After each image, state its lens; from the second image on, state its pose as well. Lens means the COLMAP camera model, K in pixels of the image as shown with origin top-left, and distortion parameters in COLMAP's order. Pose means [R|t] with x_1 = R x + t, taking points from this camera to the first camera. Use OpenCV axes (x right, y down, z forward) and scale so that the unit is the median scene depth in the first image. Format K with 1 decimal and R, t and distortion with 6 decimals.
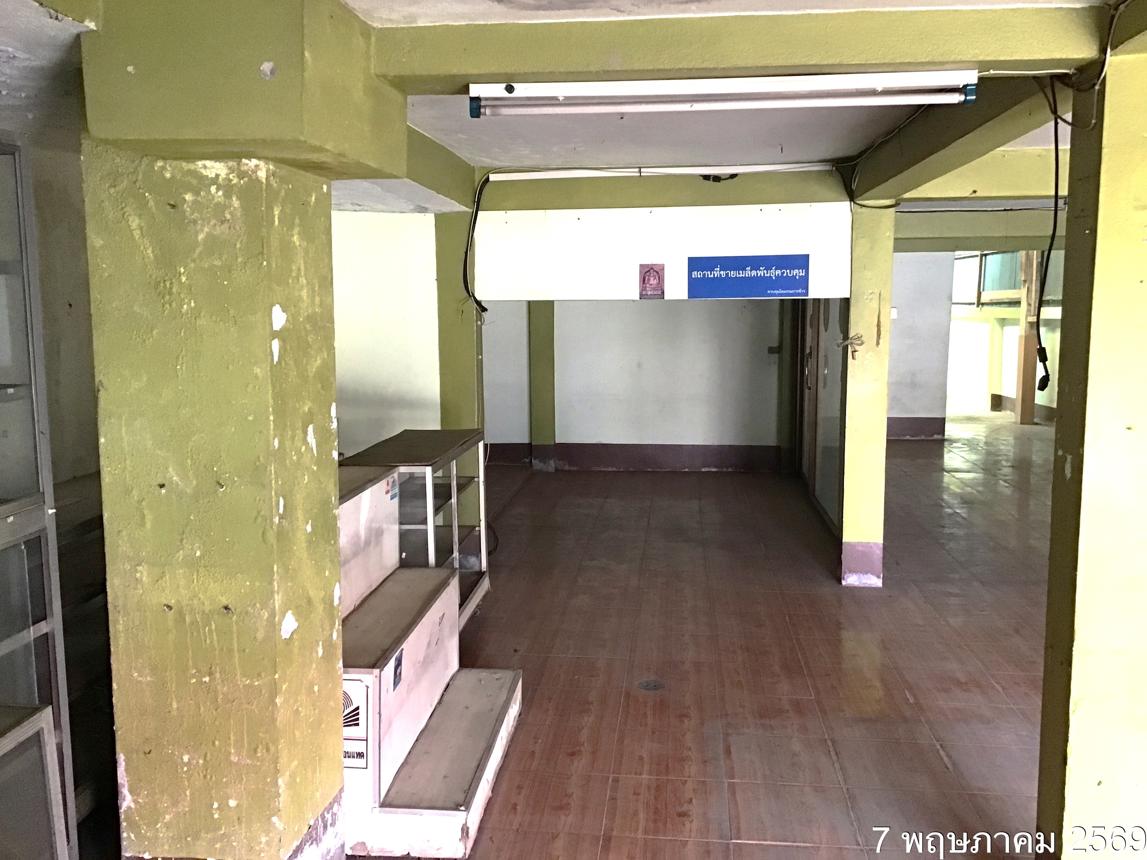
lens RADIAL K [[1032.8, 0, 573.5], [0, 1032.8, 430.0], [0, 0, 1]] dist [0.127154, -0.216594]
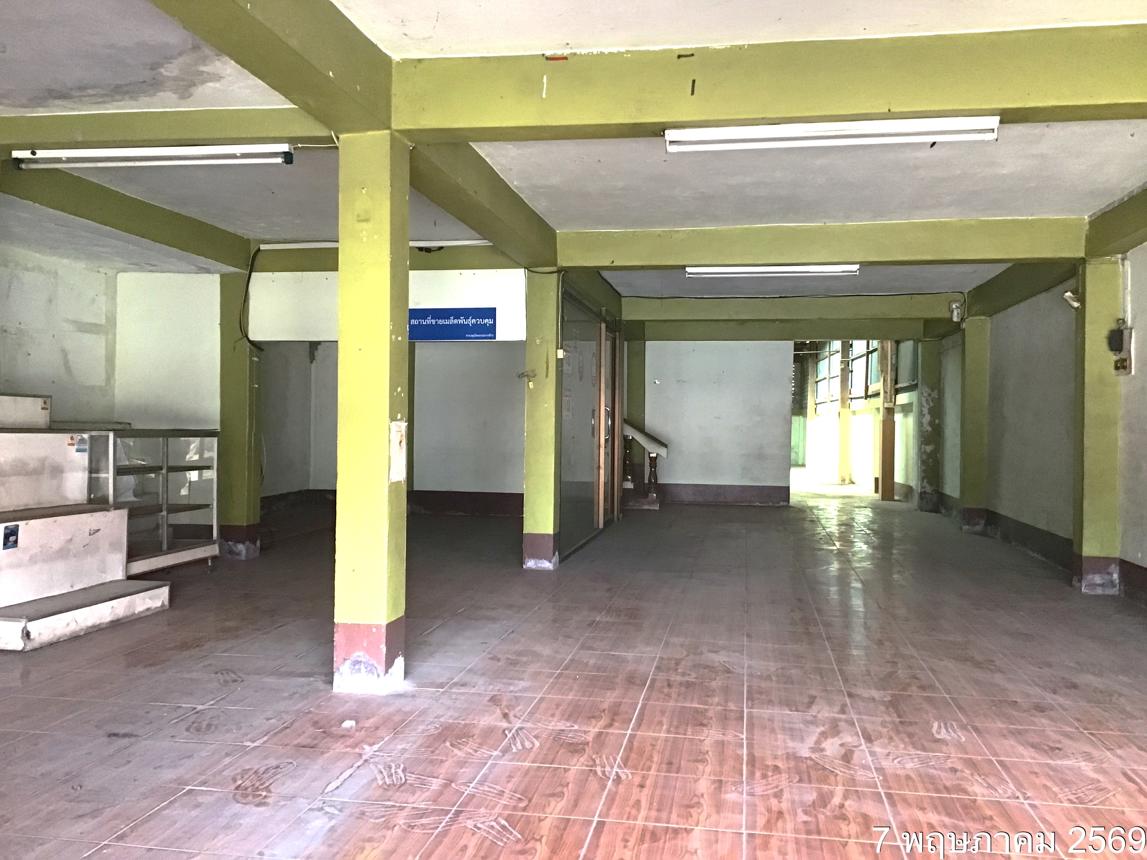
lens RADIAL K [[1032.8, 0, 573.5], [0, 1032.8, 430.0], [0, 0, 1]] dist [0.127154, -0.216594]
pose [[0.997923, 0.017665, -0.061948, 0.397287], [-0.024690, 0.993112, -0.114540, 0.126293], [0.059498, 0.115832, 0.991485, -0.253494]]
